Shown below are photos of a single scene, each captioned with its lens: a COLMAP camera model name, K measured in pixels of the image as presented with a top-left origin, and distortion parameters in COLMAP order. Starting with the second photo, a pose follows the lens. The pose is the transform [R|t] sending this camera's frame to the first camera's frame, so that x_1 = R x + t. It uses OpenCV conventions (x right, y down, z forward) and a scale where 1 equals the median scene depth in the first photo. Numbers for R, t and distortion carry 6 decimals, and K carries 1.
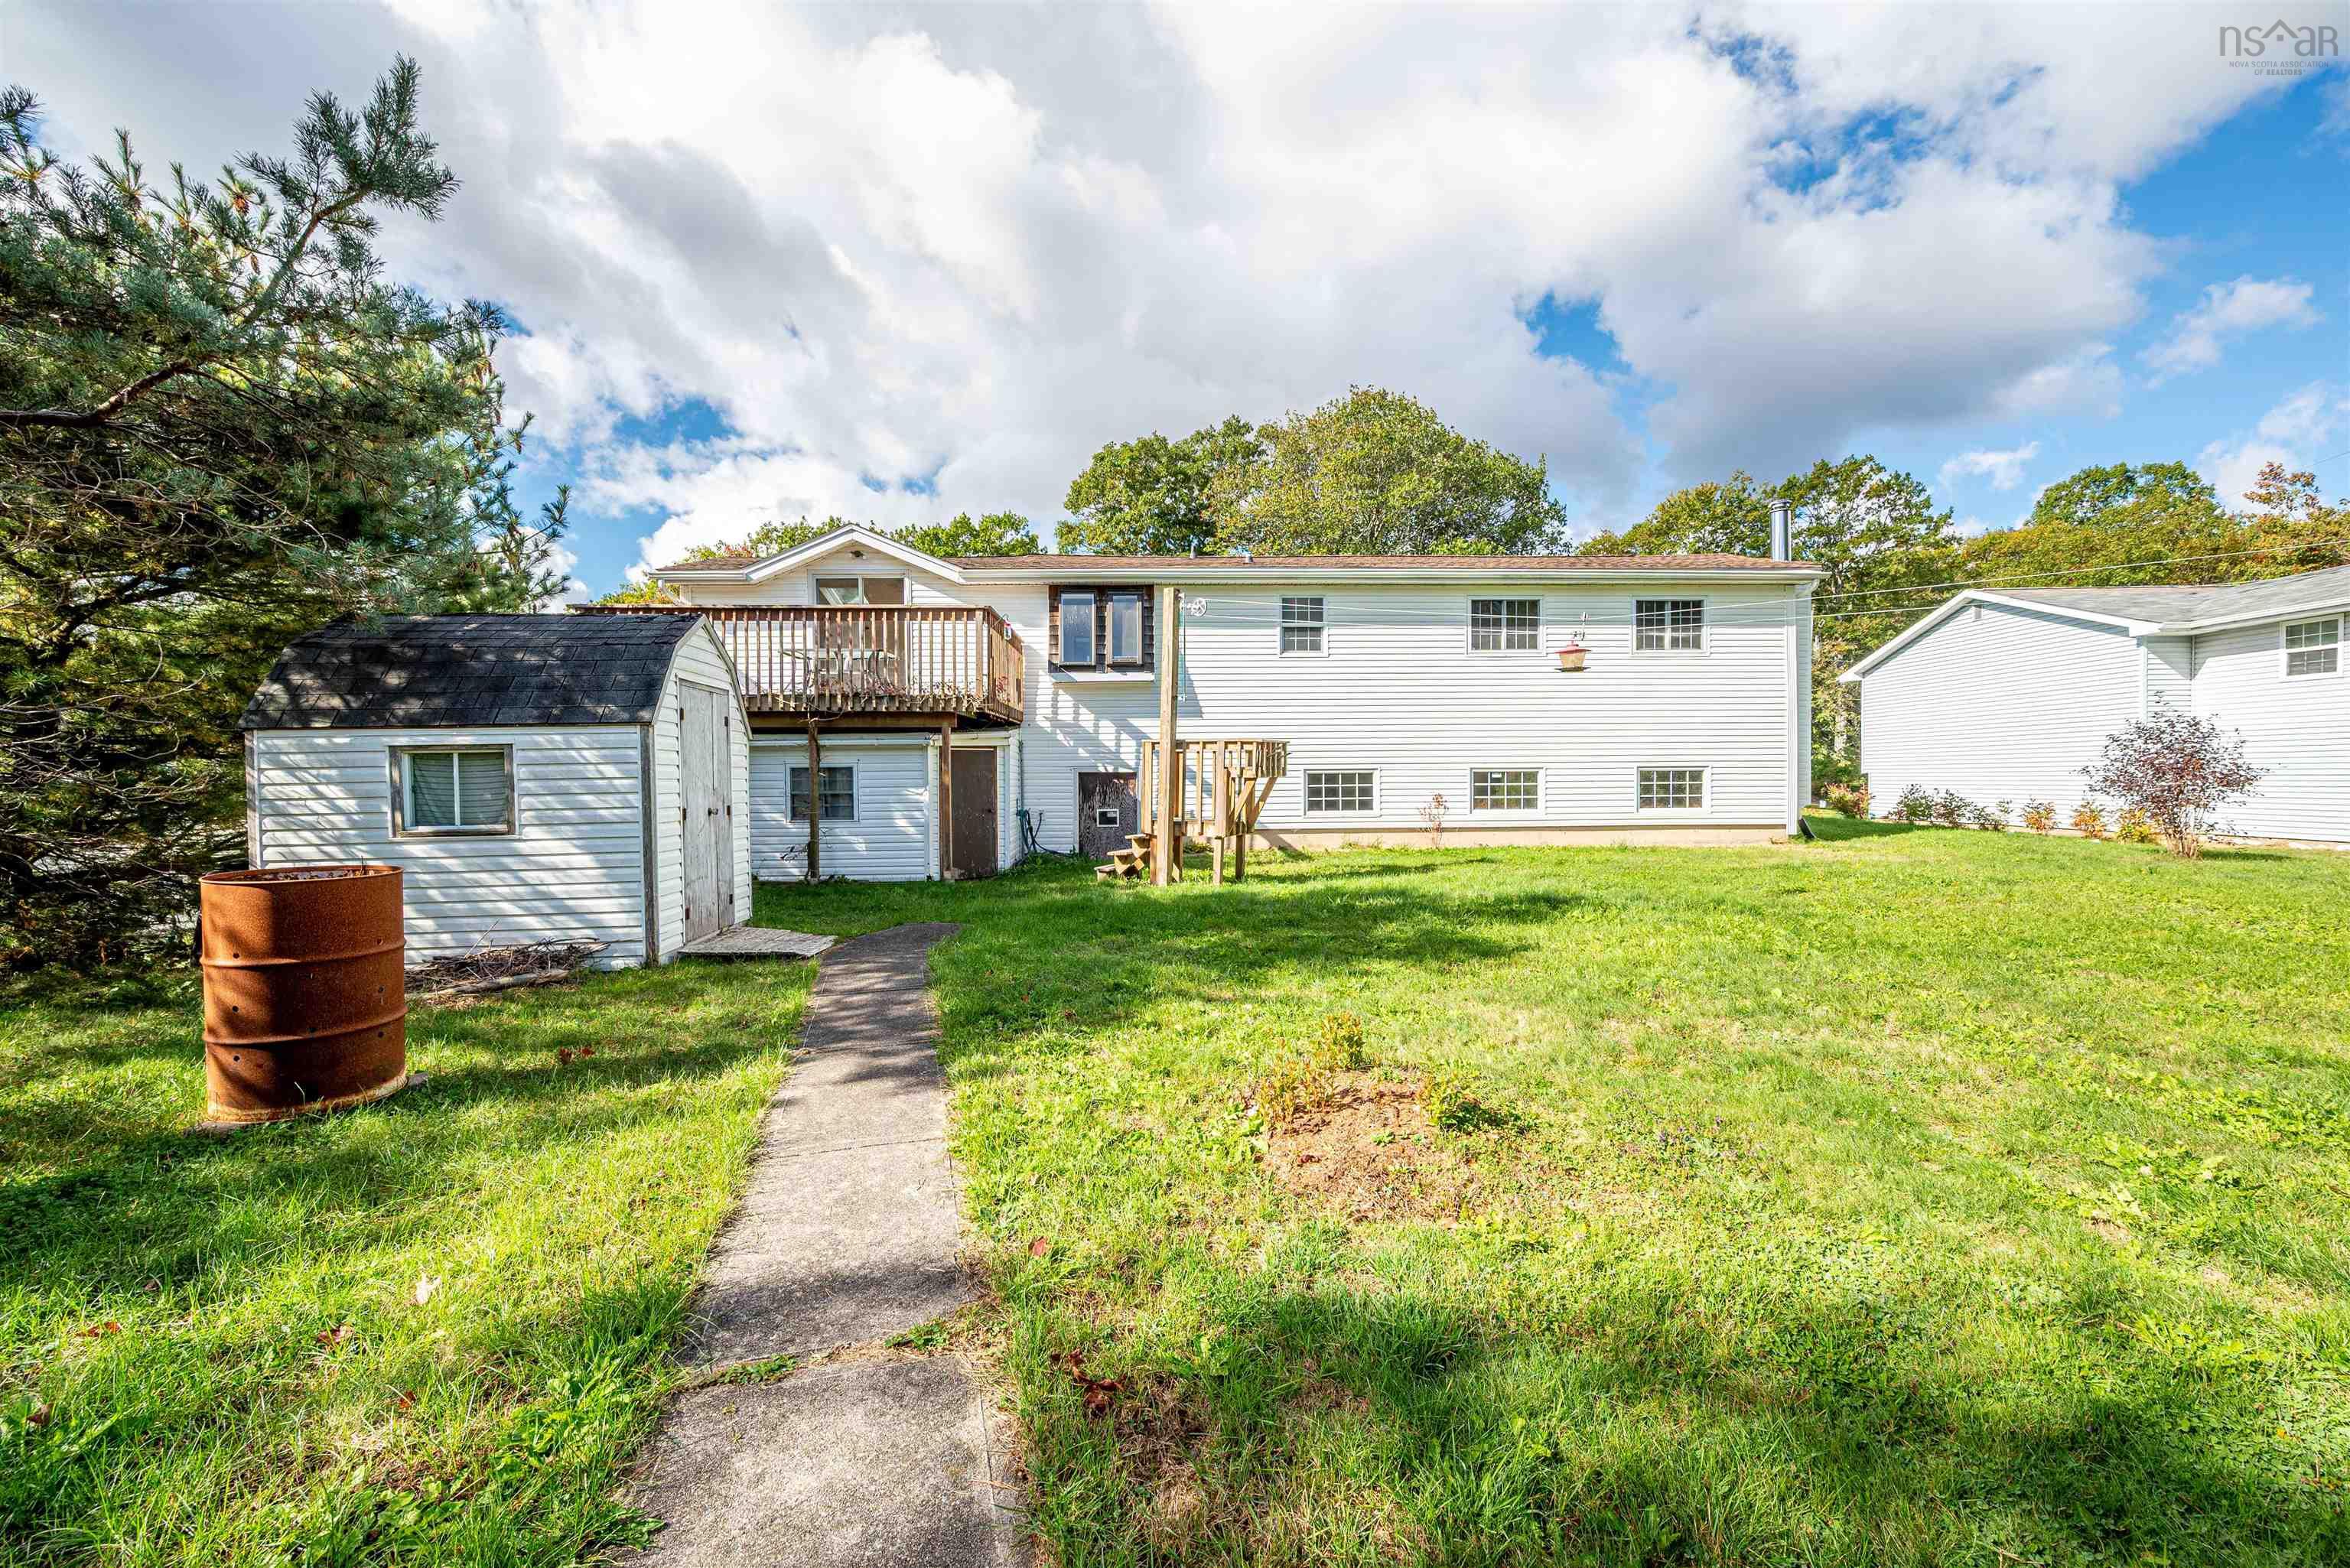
lens RADIAL K [[934.8, 0, 1175.0], [0, 934.8, 784.0], [0, 0, 1]] dist [-0.008623, -0.000187]
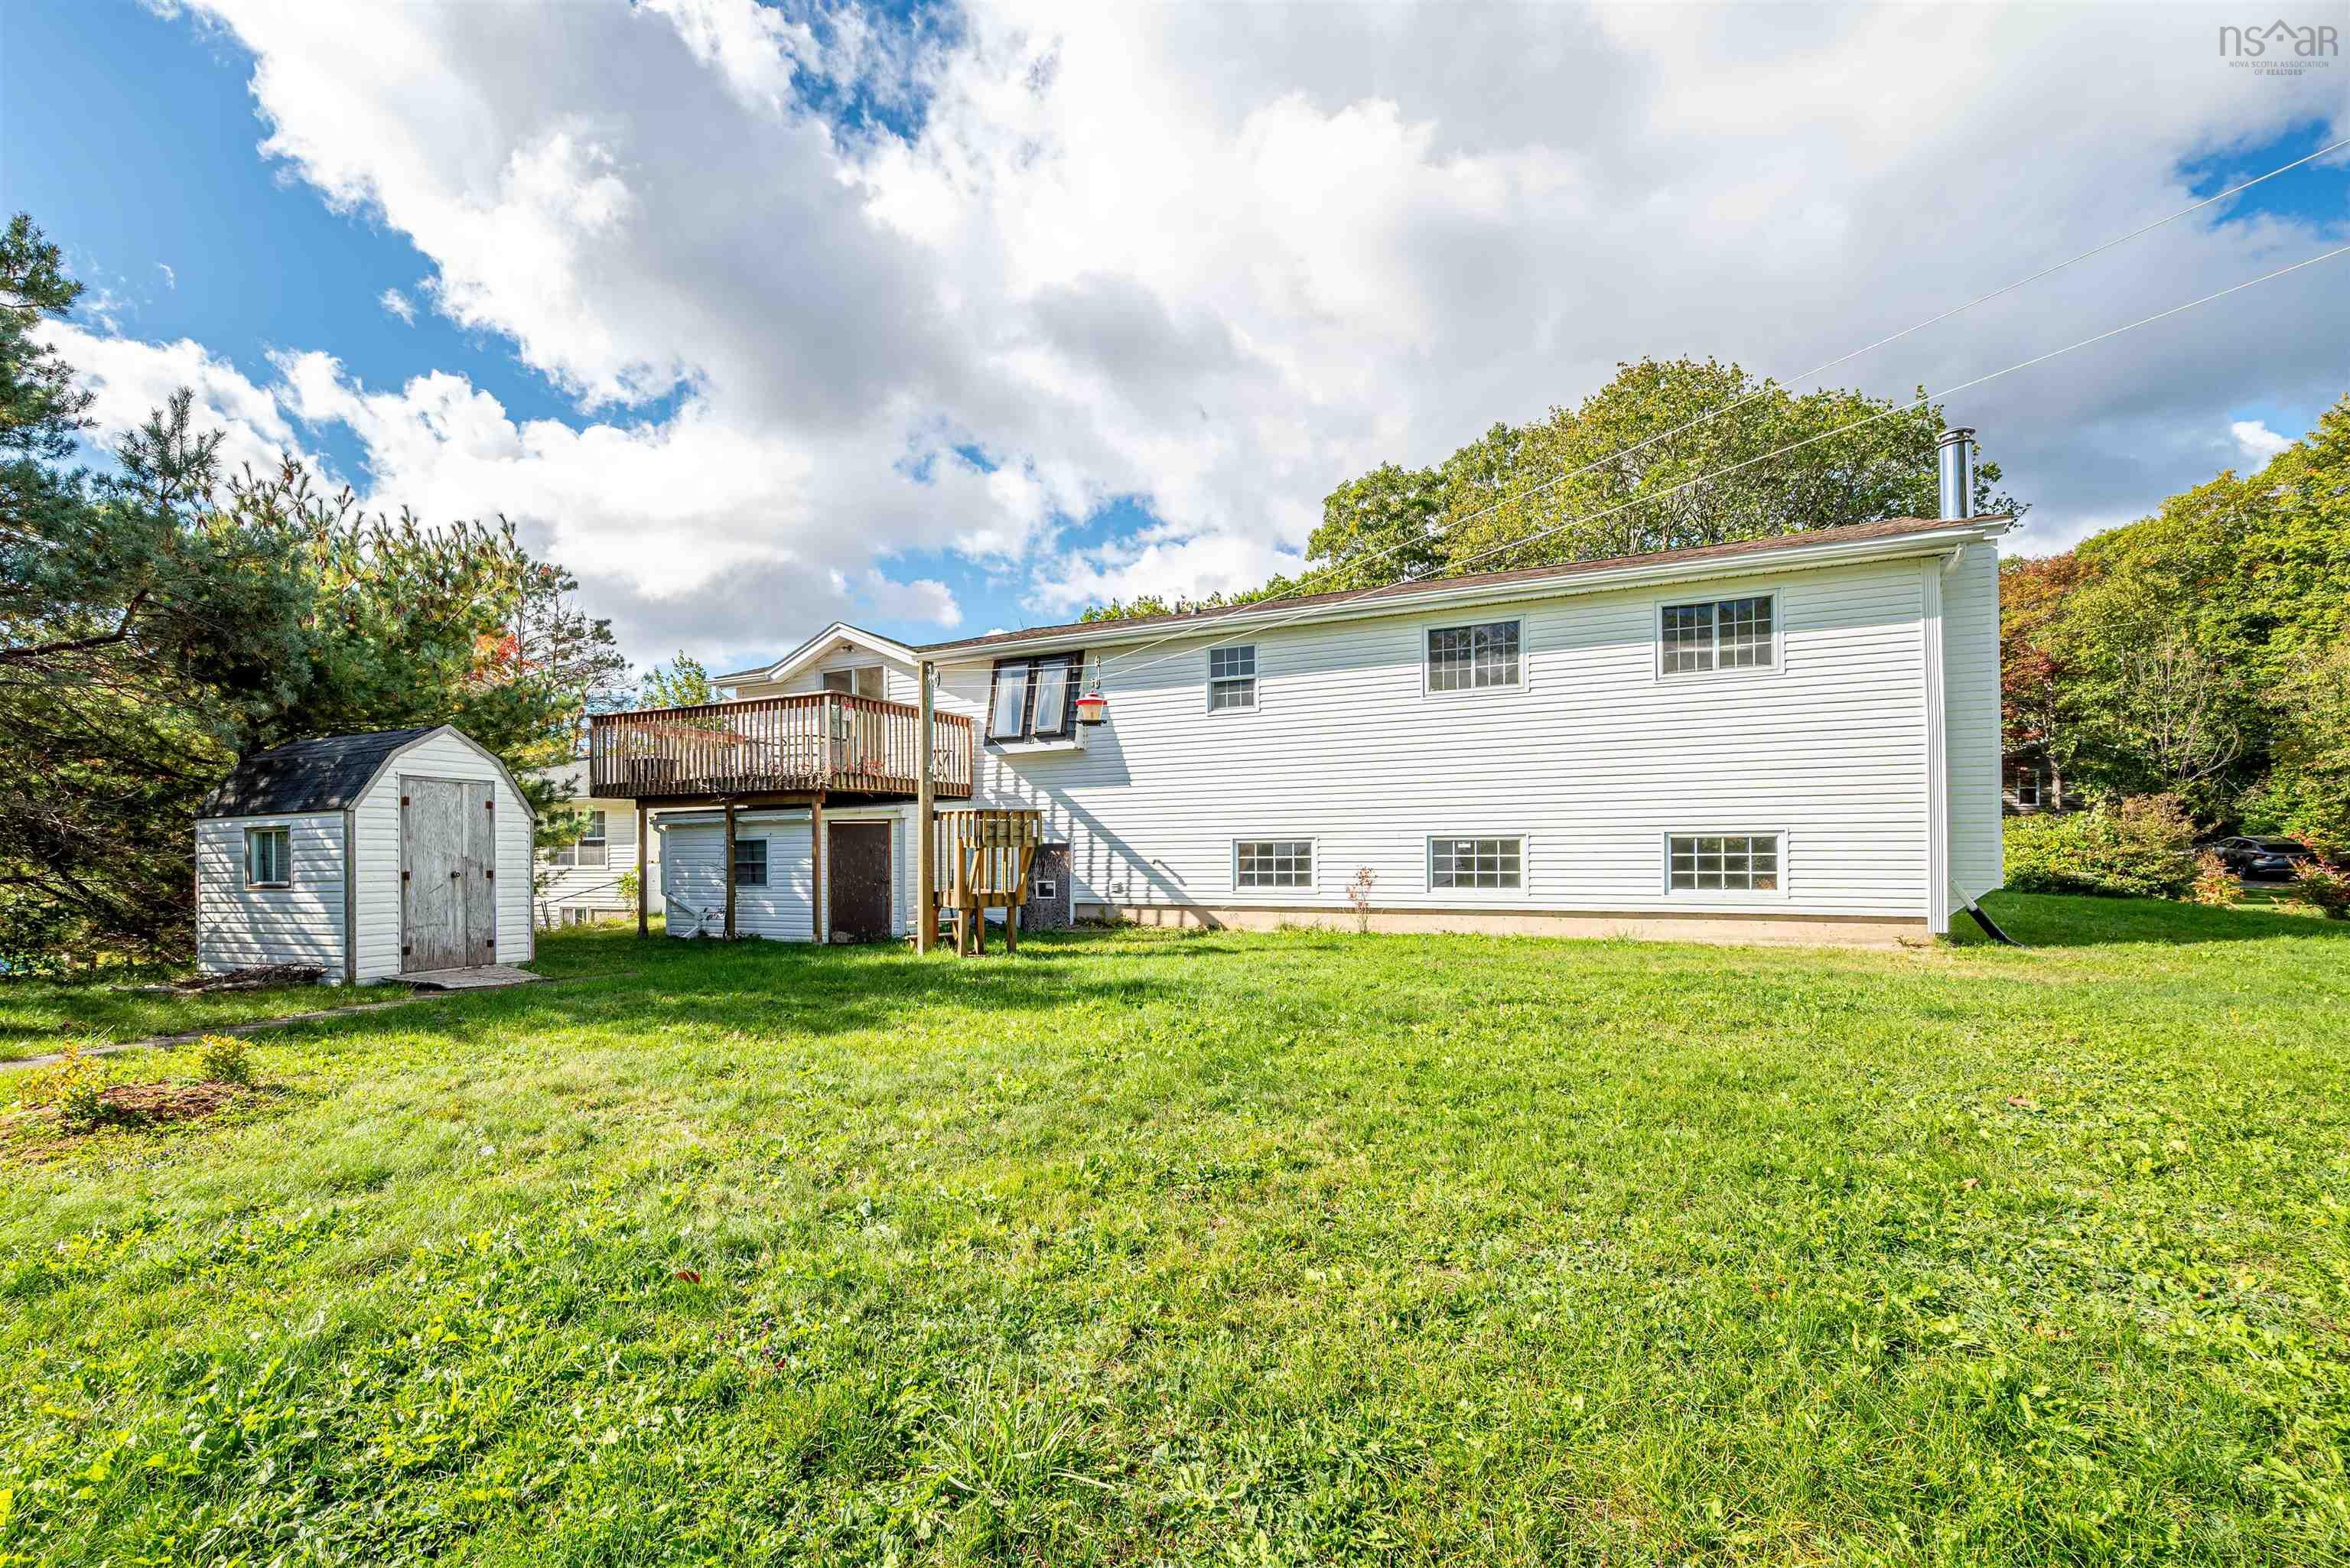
lens RADIAL K [[998.3, 0, 1166.7], [0, 998.3, 841.5], [0, 0, 1]] dist [-0.028009, 0.013778]
pose [[0.880860, -0.005390, -0.473345, 0.532073], [-0.001934, 0.999886, -0.014986, 0.000976], [0.473372, 0.014116, 0.880749, 0.129848]]
